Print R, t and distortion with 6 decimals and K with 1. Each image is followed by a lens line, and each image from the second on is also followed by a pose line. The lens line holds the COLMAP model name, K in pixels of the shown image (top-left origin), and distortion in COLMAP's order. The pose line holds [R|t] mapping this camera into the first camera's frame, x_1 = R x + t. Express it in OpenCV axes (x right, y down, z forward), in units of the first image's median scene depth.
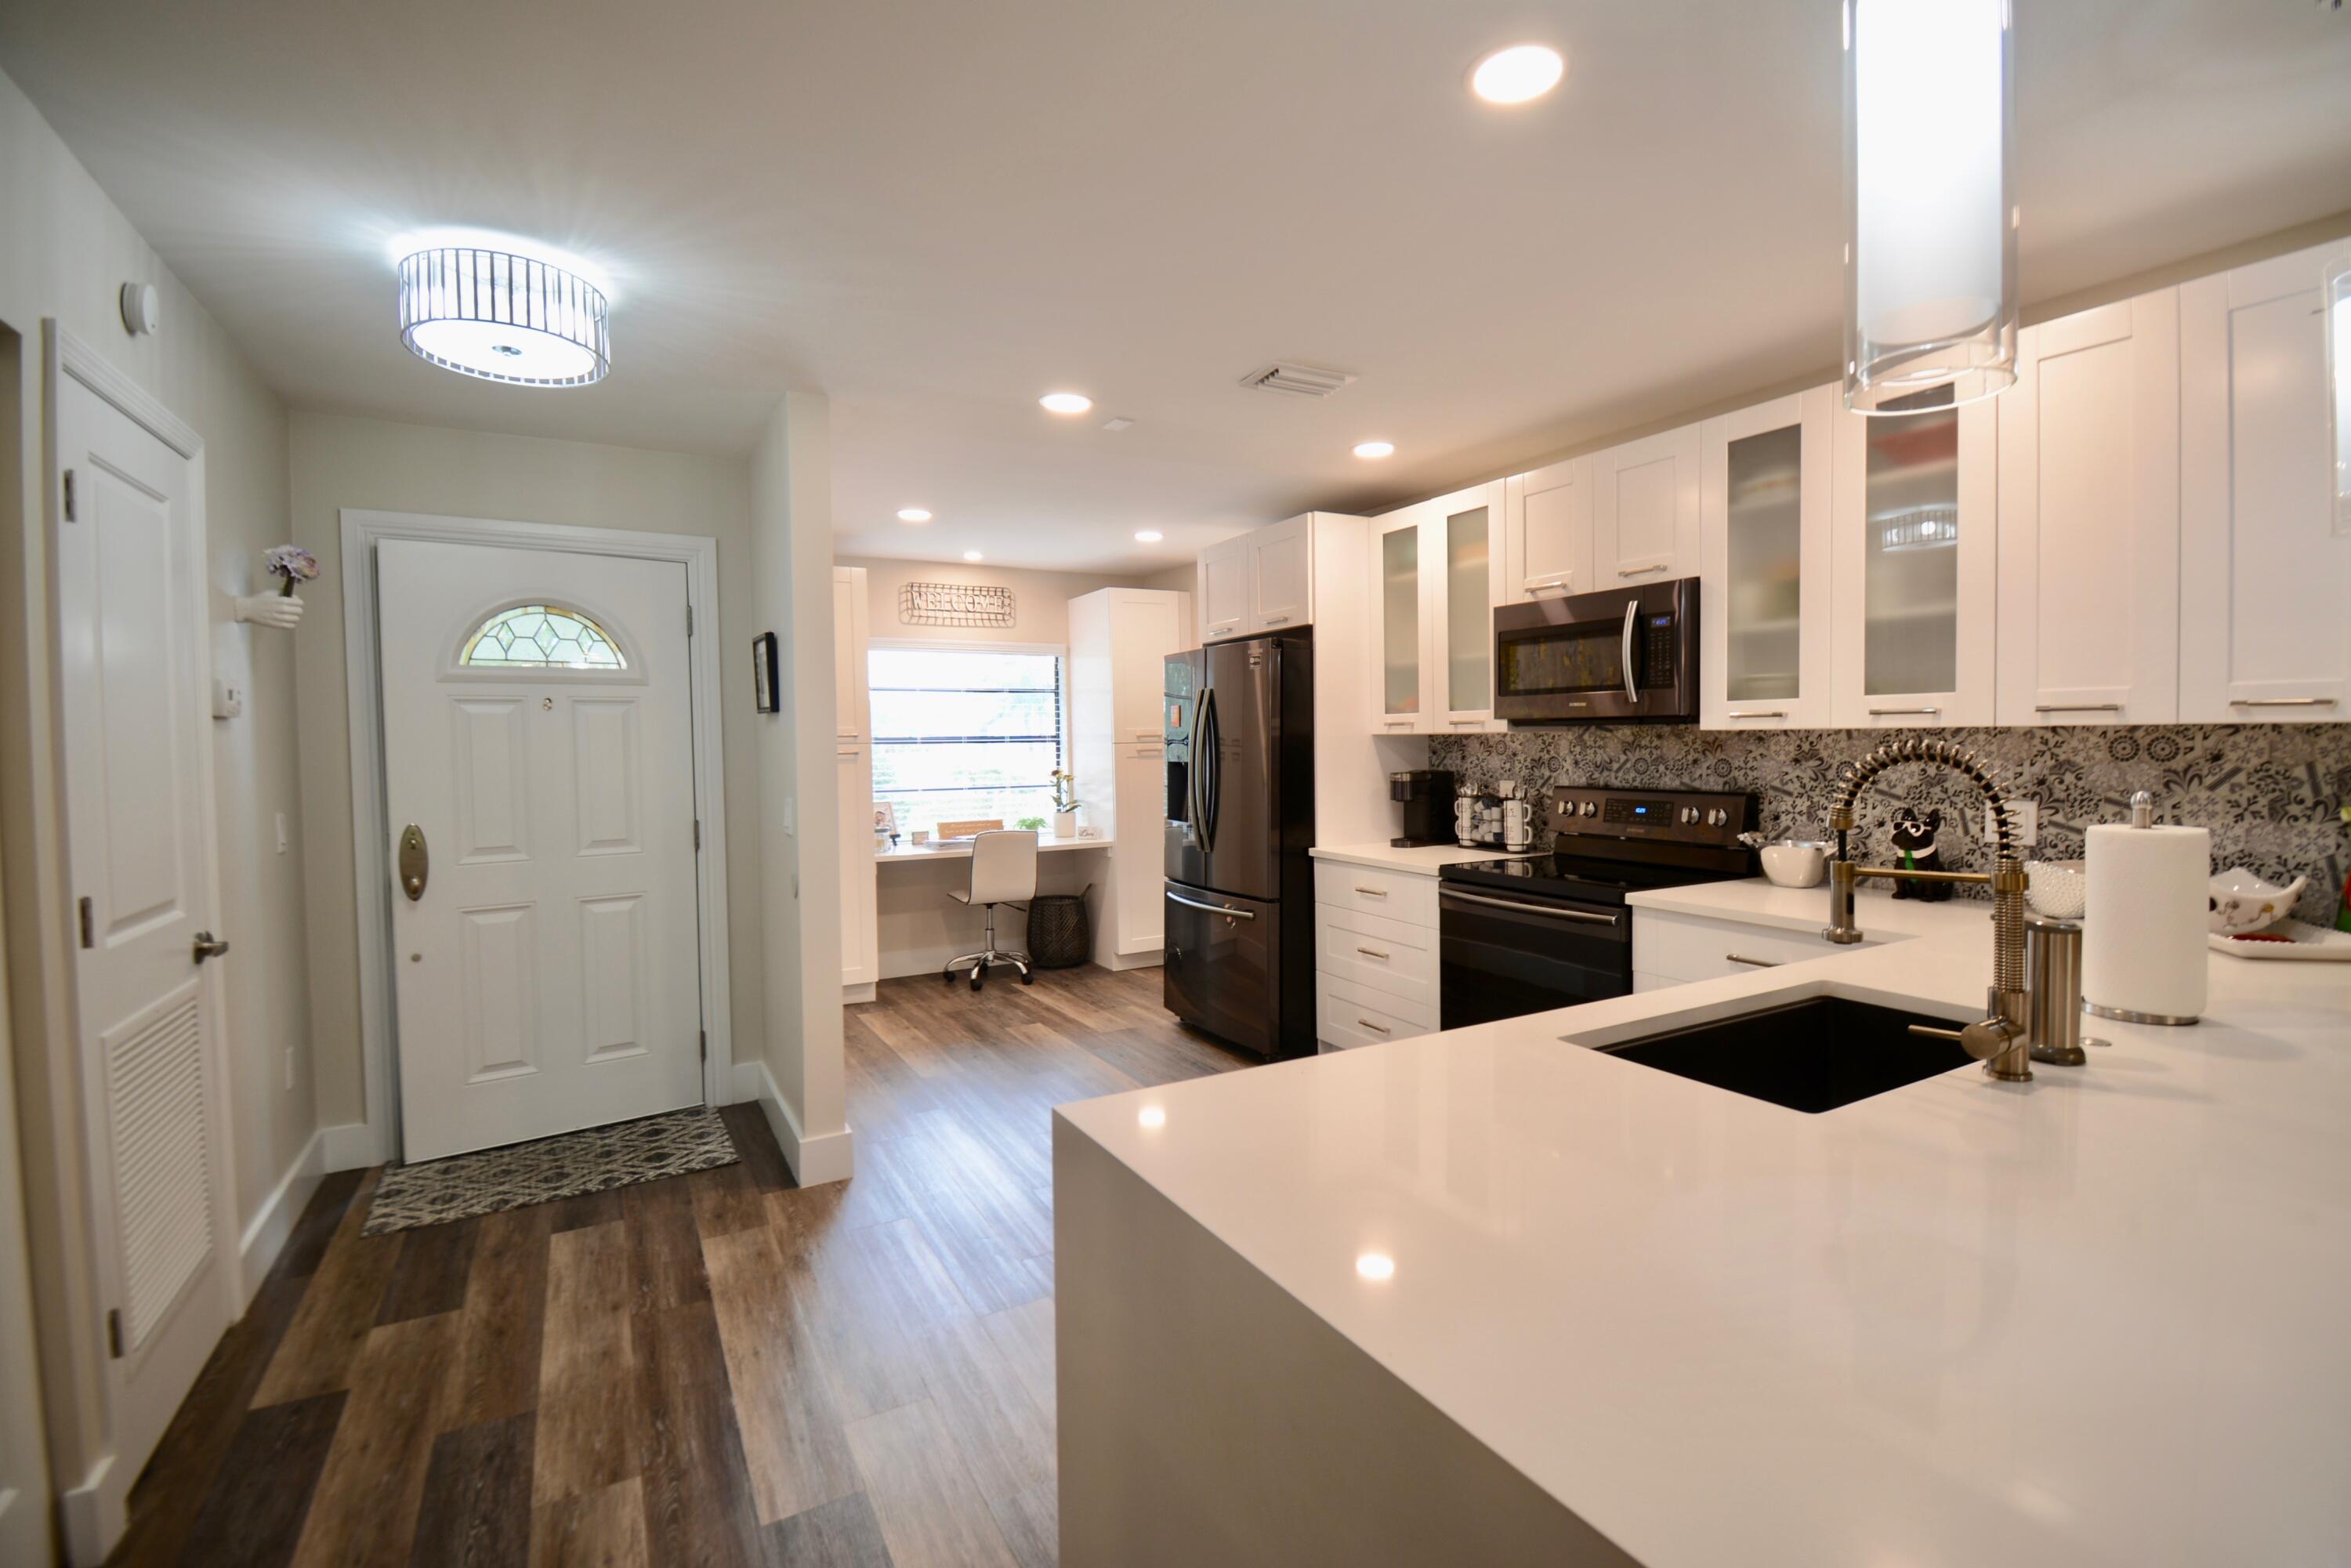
lens RADIAL K [[1053.1, 0, 1187.4], [0, 1053.1, 777.2], [0, 0, 1]] dist [0.025290, -0.029660]
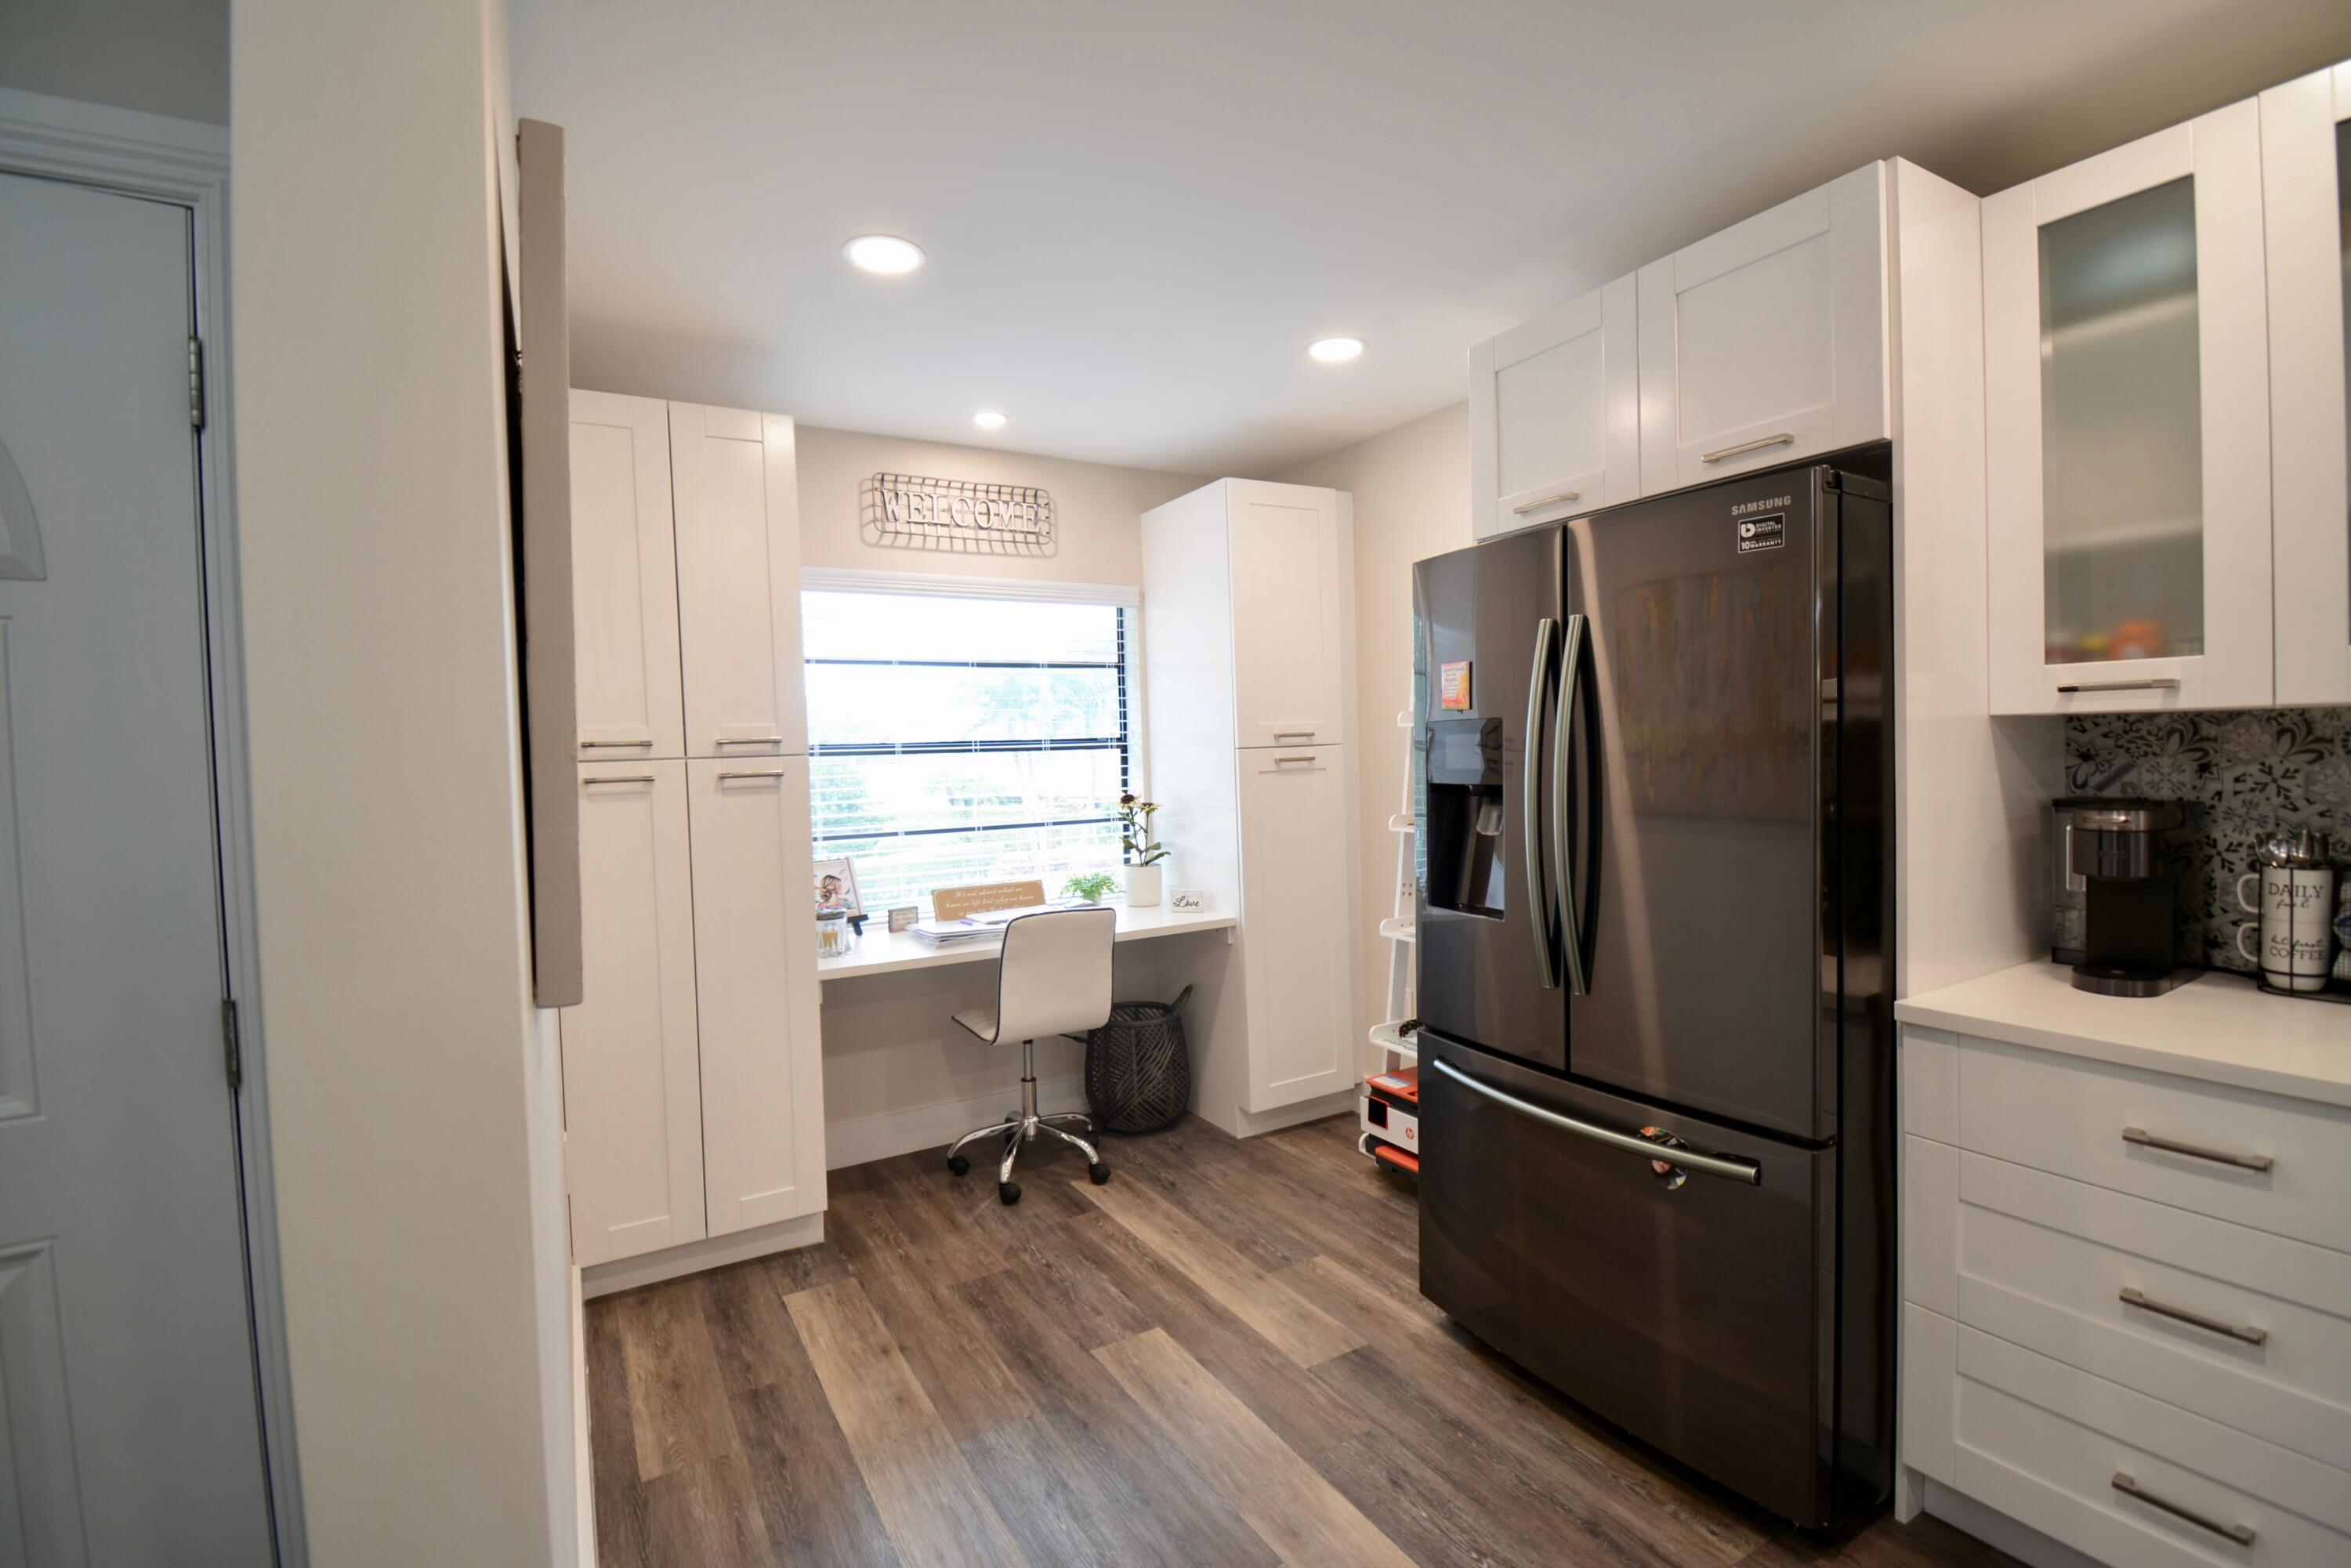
lens RADIAL K [[1050.5, 0, 1181.5], [0, 1050.5, 778.9], [0, 0, 1]] dist [0.025828, -0.029991]
pose [[0.999681, -0.014915, 0.020394, -0.207101], [0.015020, 0.999875, -0.004998, -0.024149], [-0.020317, 0.005302, 0.999780, 0.782621]]
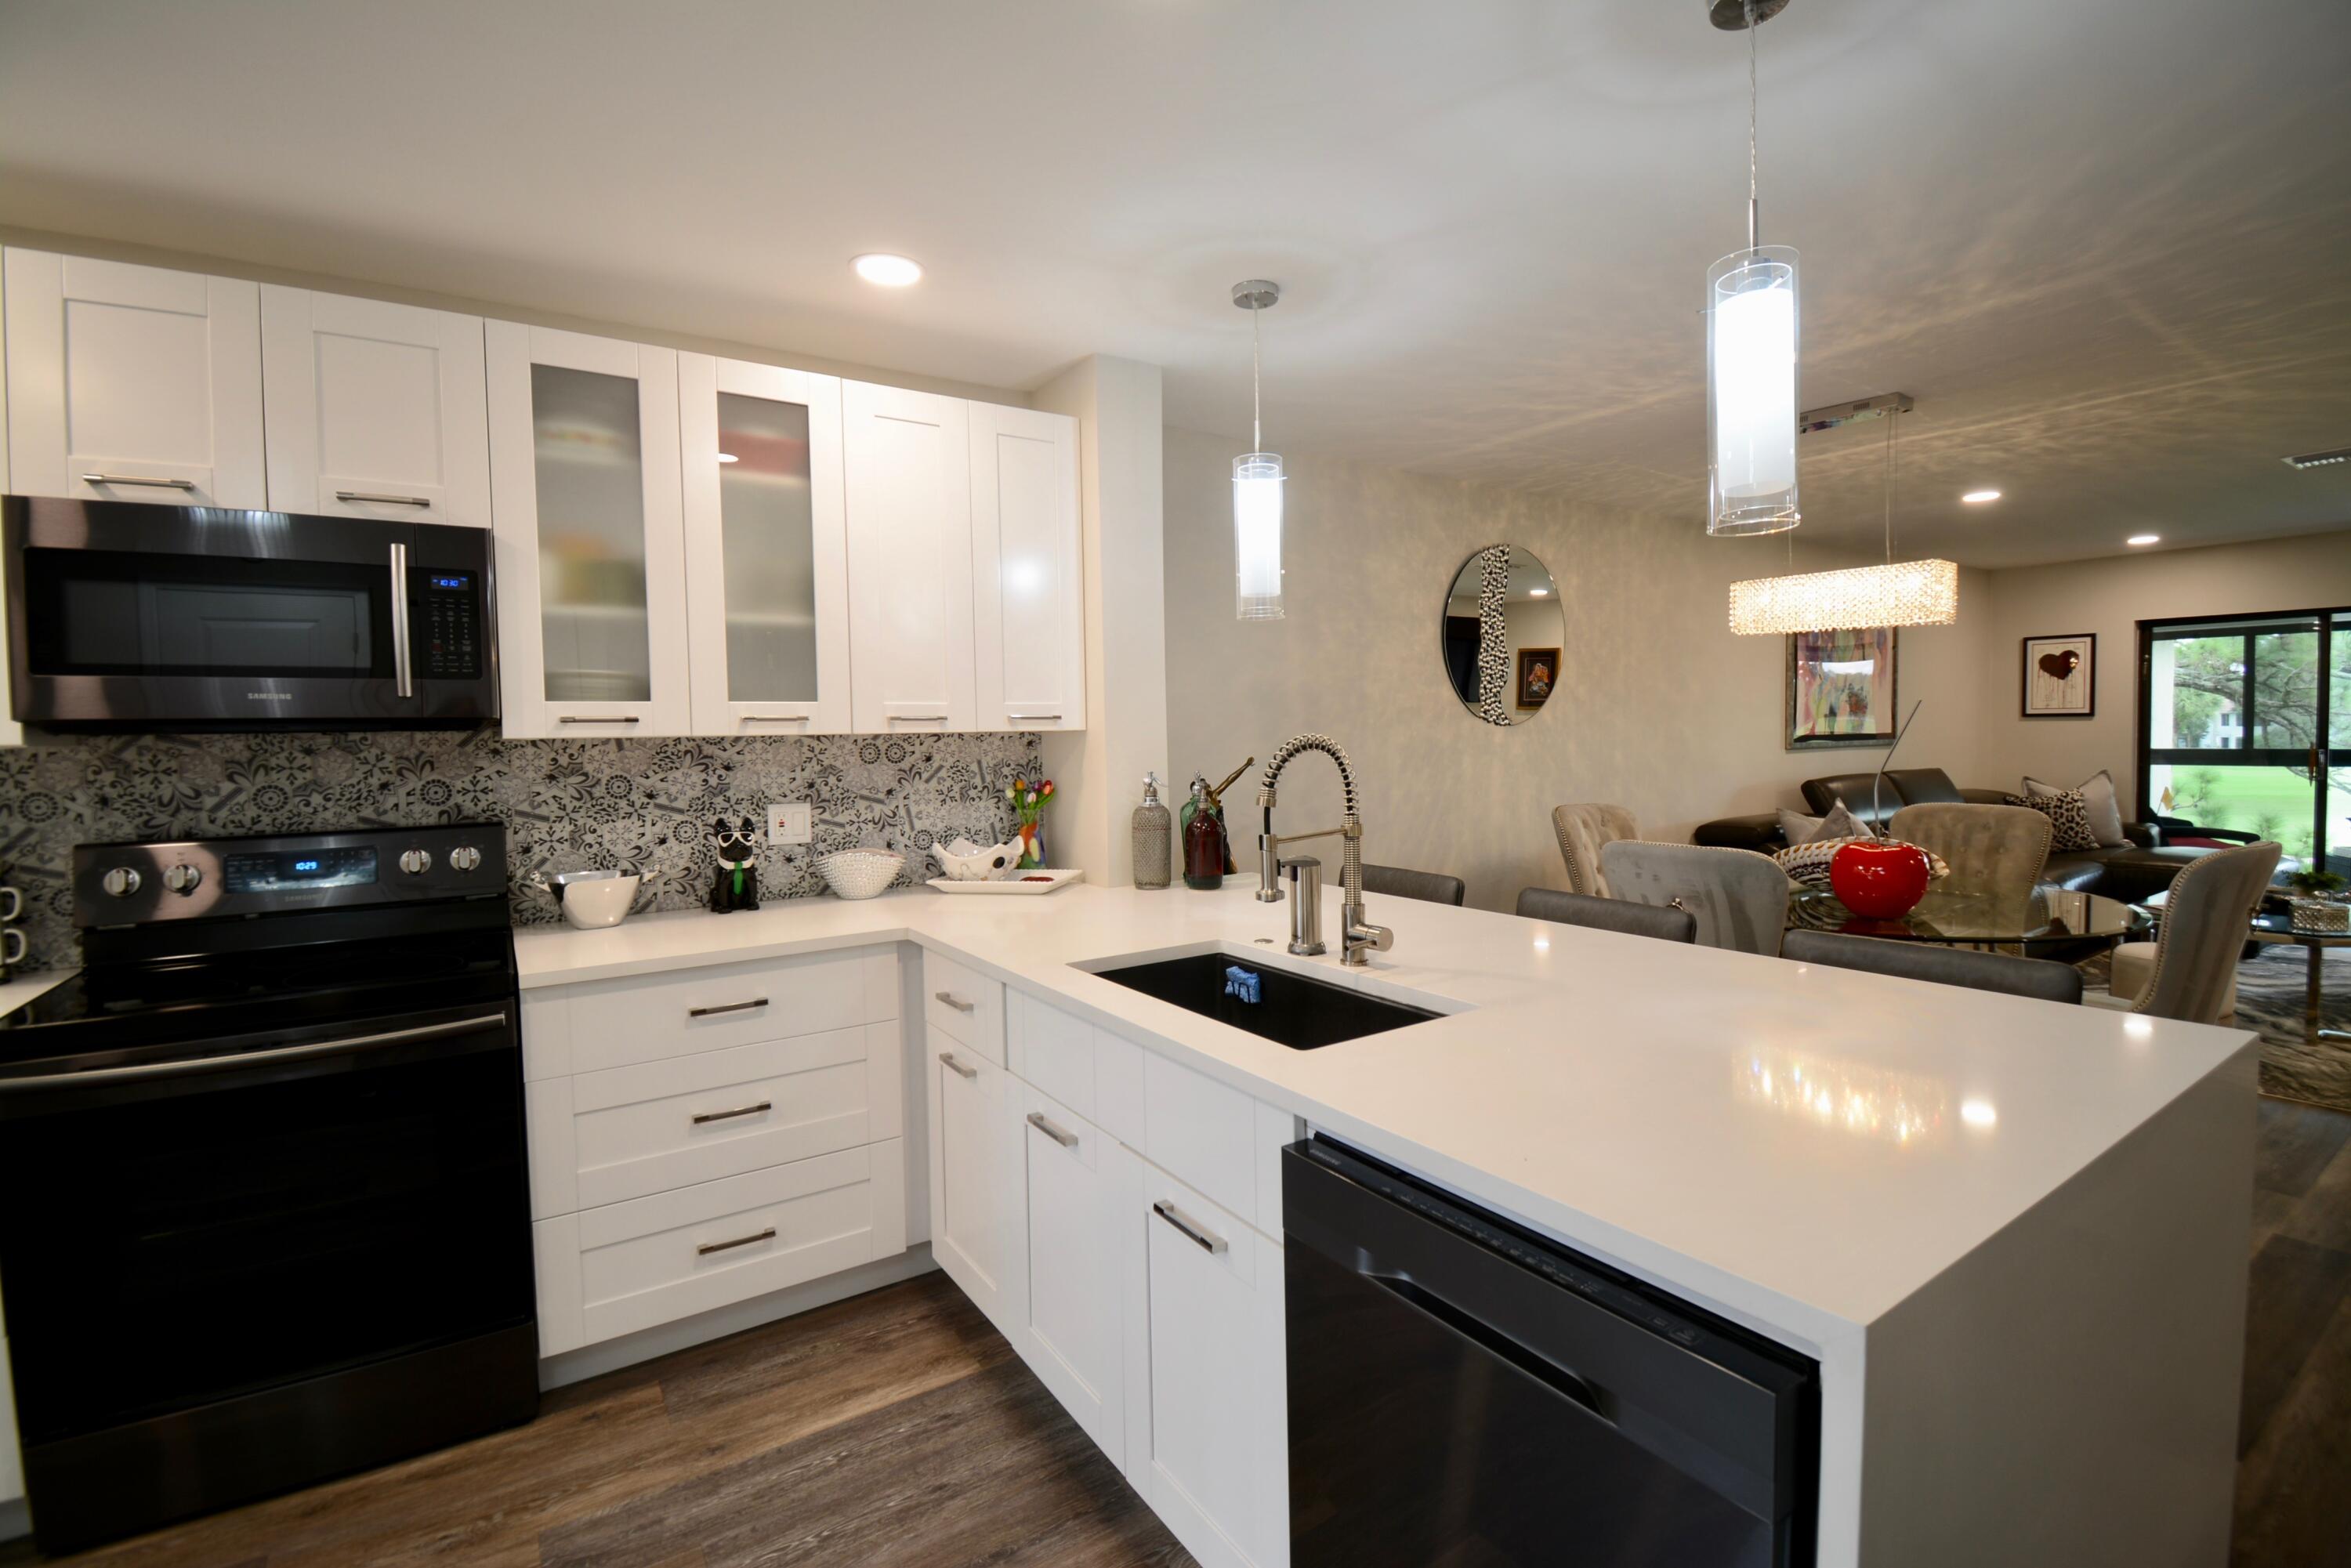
lens RADIAL K [[1053.1, 0, 1190.2], [0, 1053.1, 777.4], [0, 0, 1]] dist [0.025512, -0.031481]
pose [[-0.072232, -0.028201, 0.996989, -0.267734], [0.056339, 0.997889, 0.032309, -0.013782], [-0.995795, 0.058503, -0.070491, 0.543617]]
